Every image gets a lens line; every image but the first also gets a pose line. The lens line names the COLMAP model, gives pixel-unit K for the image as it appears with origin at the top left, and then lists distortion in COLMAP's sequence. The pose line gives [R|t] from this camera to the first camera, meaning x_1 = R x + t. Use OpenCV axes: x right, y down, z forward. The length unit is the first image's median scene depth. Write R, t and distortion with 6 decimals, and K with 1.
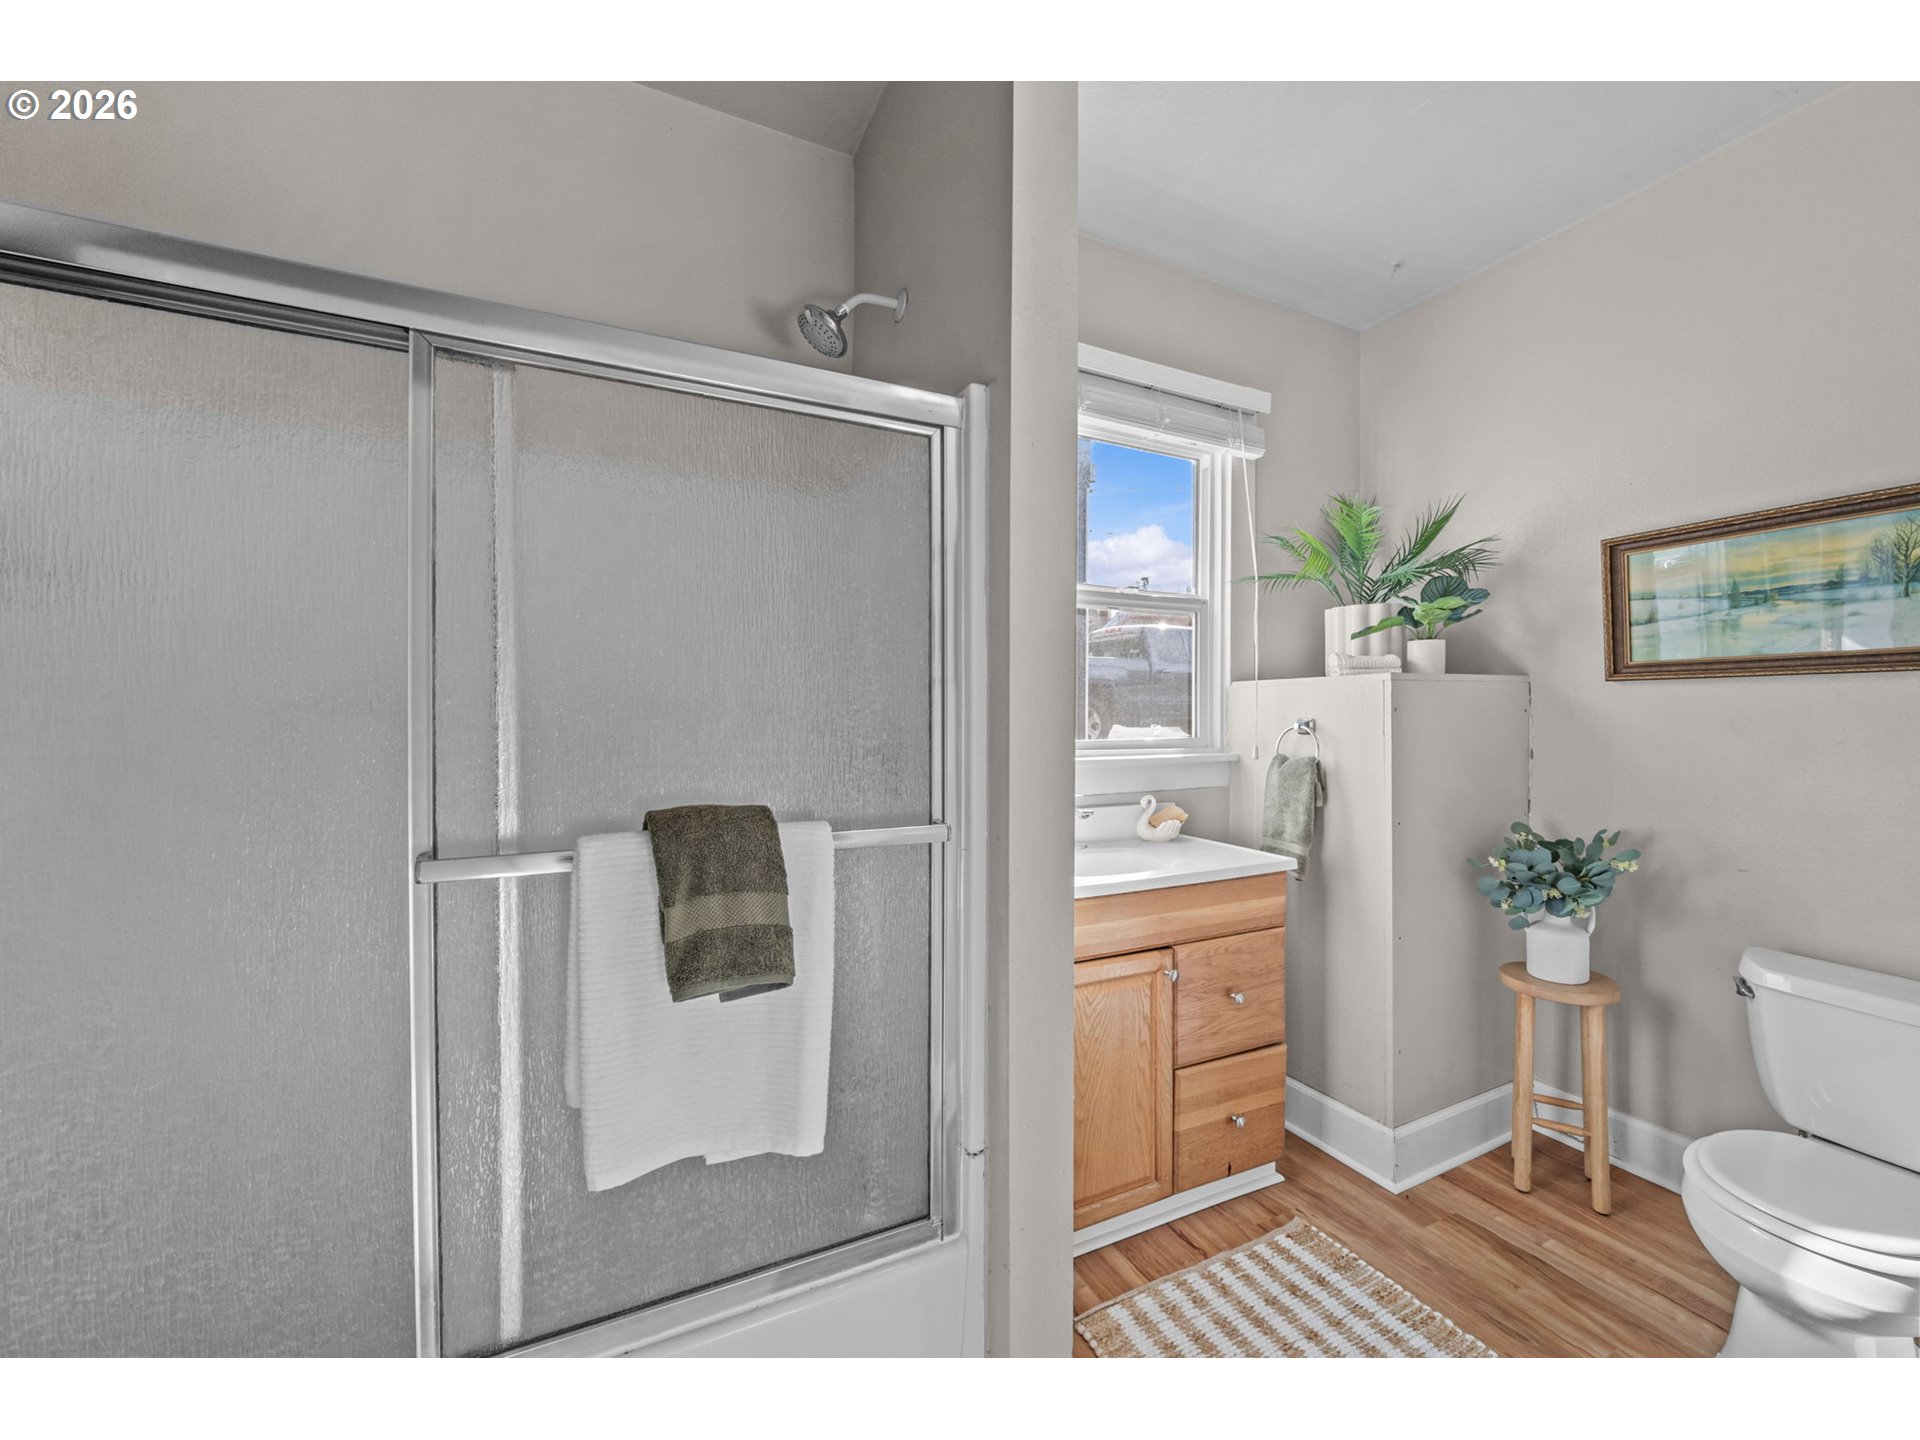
lens RADIAL K [[806.7, 0, 965.1], [0, 806.7, 702.3], [0, 0, 1]] dist [-0.002299, -0.000240]
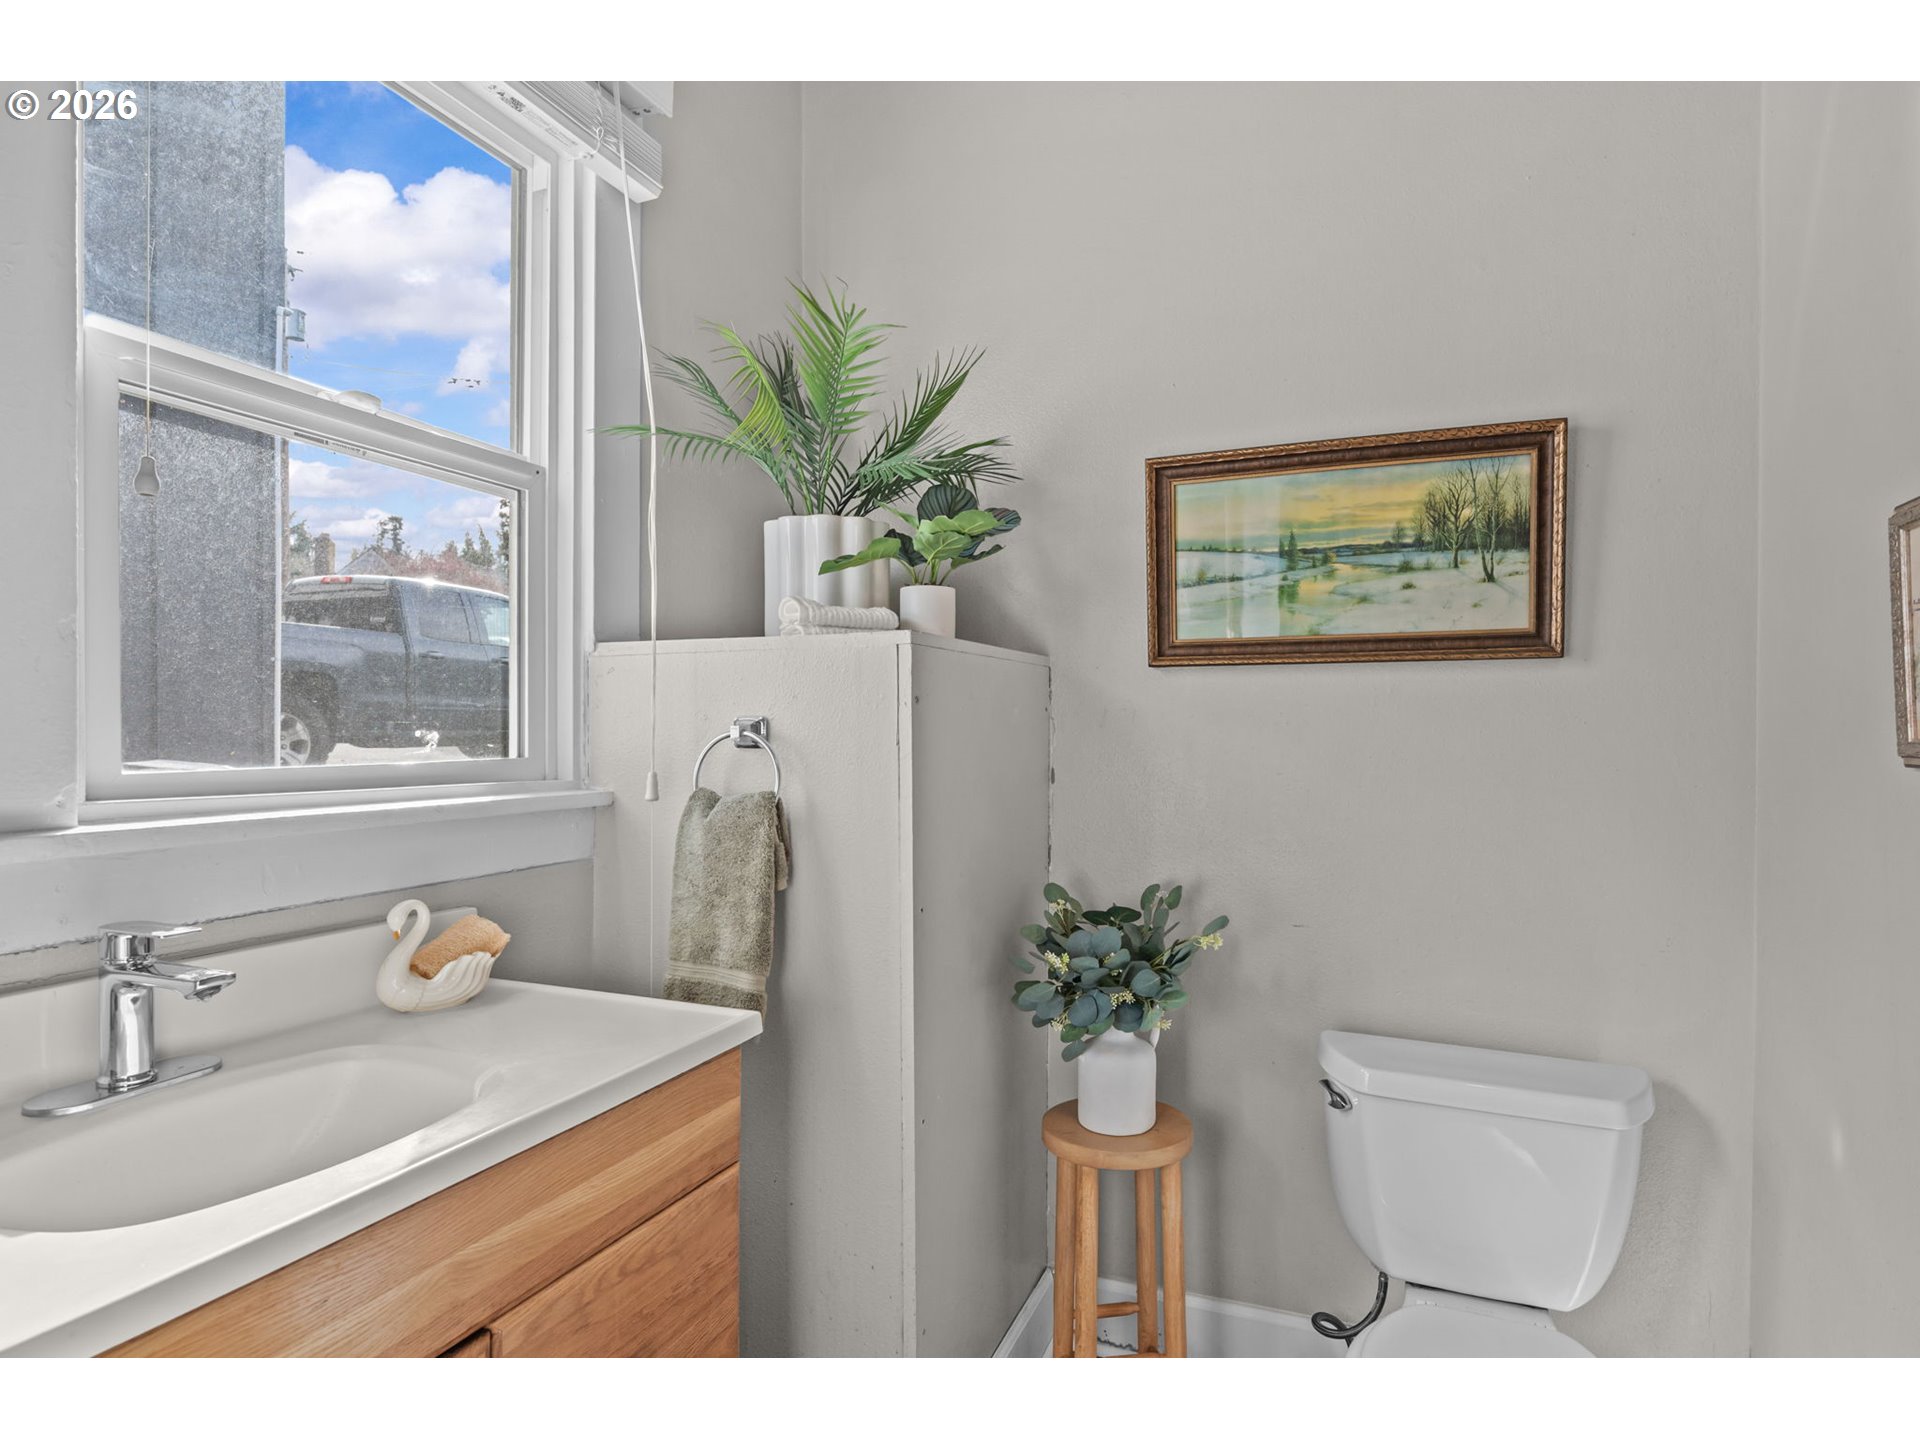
lens RADIAL K [[1034.3, 0, 961.8], [0, 1034.3, 748.6], [0, 0, 1]] dist [-0.007917, -0.000382]
pose [[0.751465, -0.008064, 0.659724, 0.097256], [-0.011614, 0.999609, 0.025447, 0.022968], [-0.659671, -0.026784, 0.751077, 0.442580]]
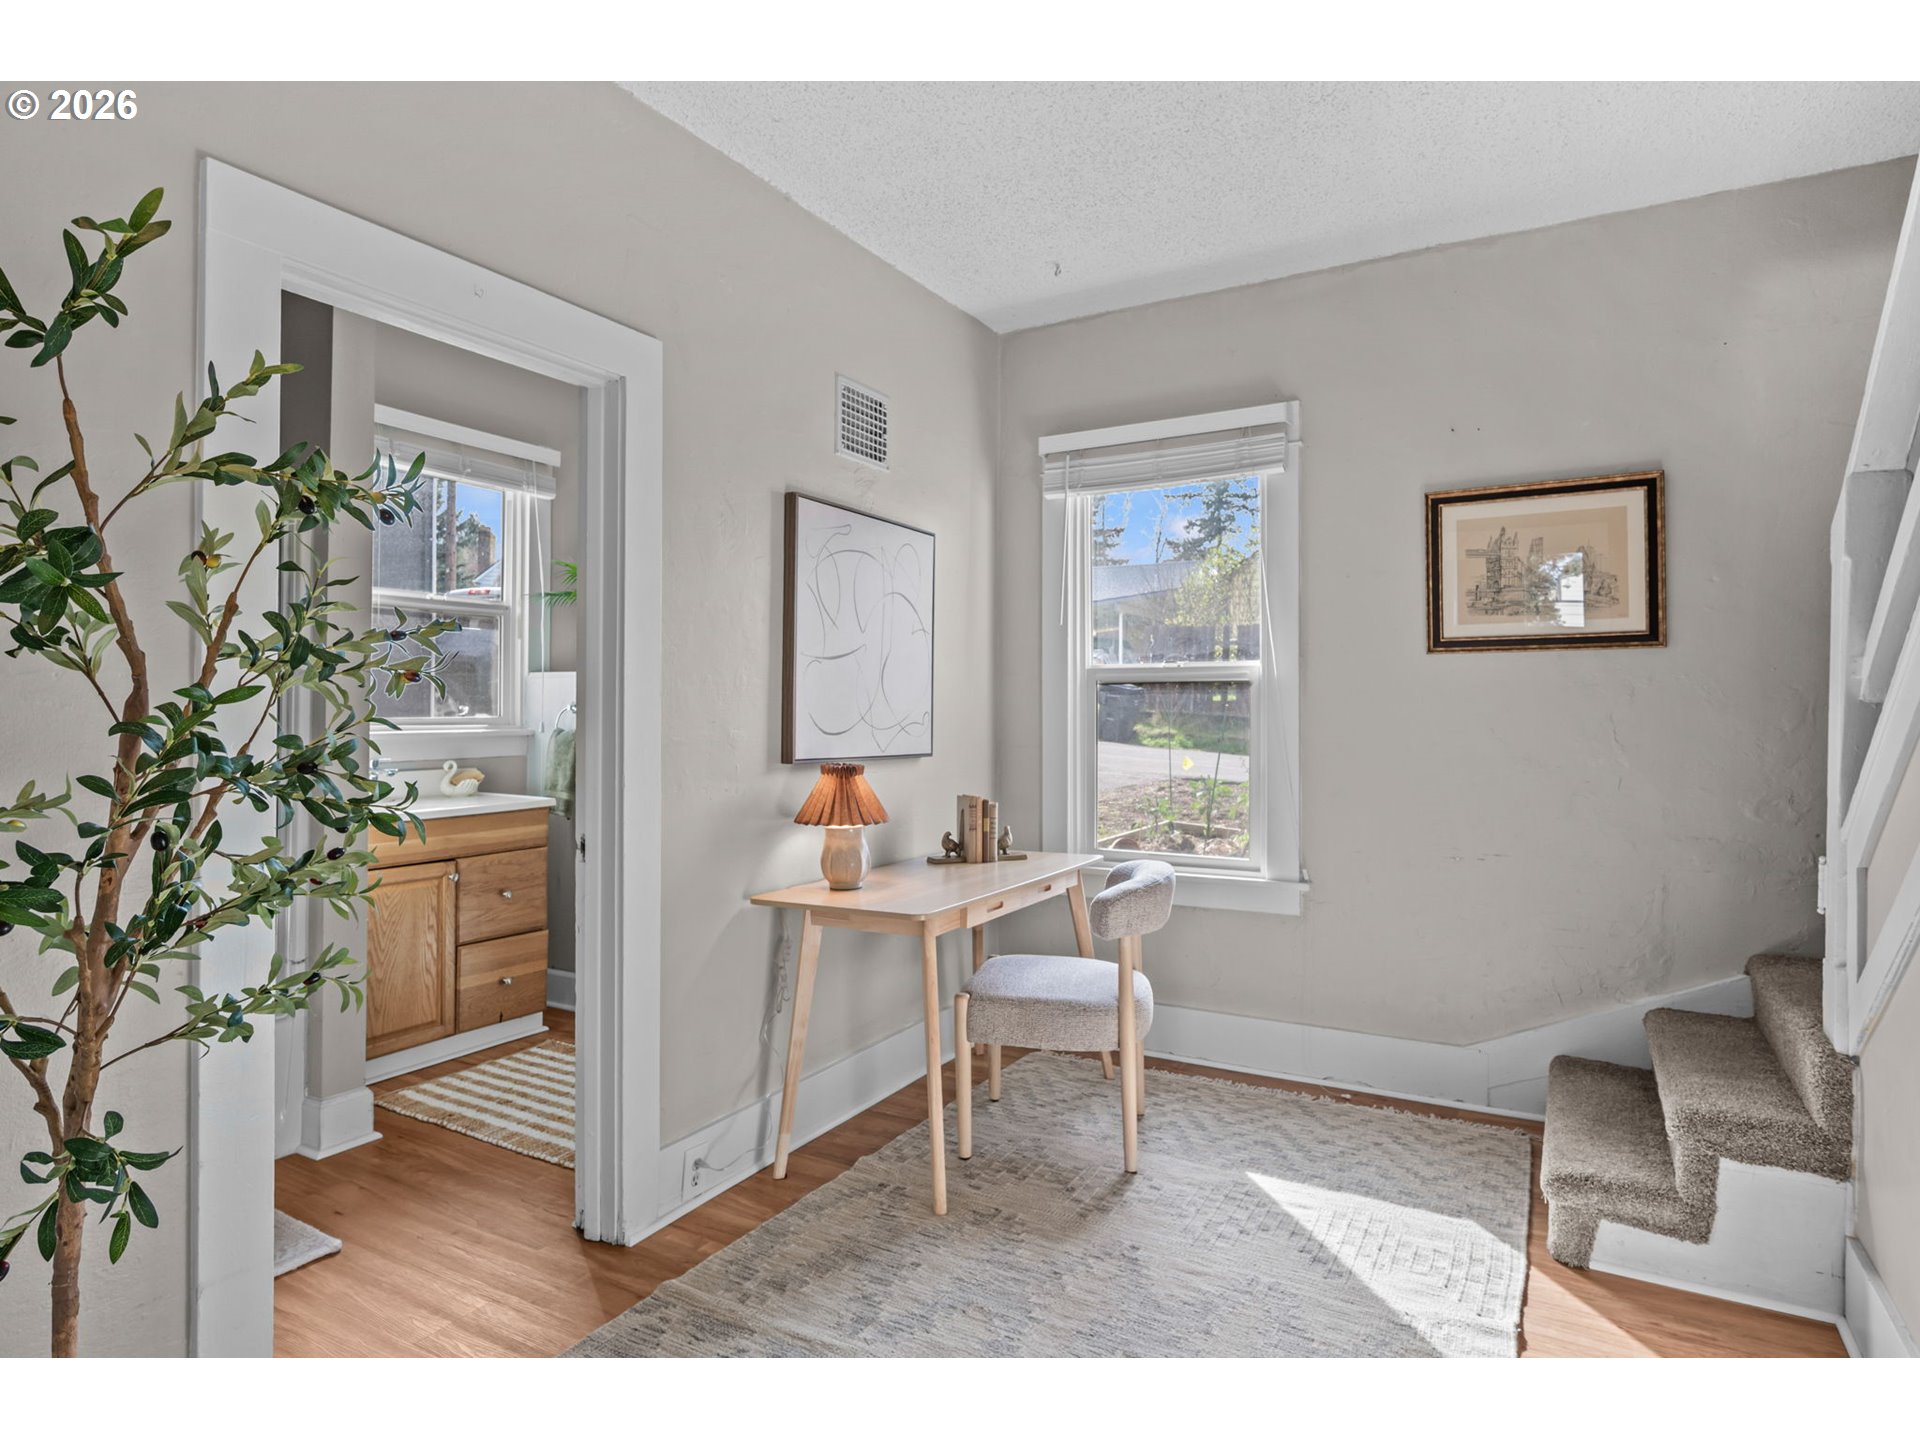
lens RADIAL K [[1101.4, 0, 965.4], [0, 1101.4, 707.1], [0, 0, 1]] dist [-0.001784, -0.000209]
pose [[0.839010, 0.006550, 0.544076, -0.040689], [-0.014379, 0.999845, 0.010136, 0.001165], [-0.543925, -0.016327, 0.838975, -0.956069]]
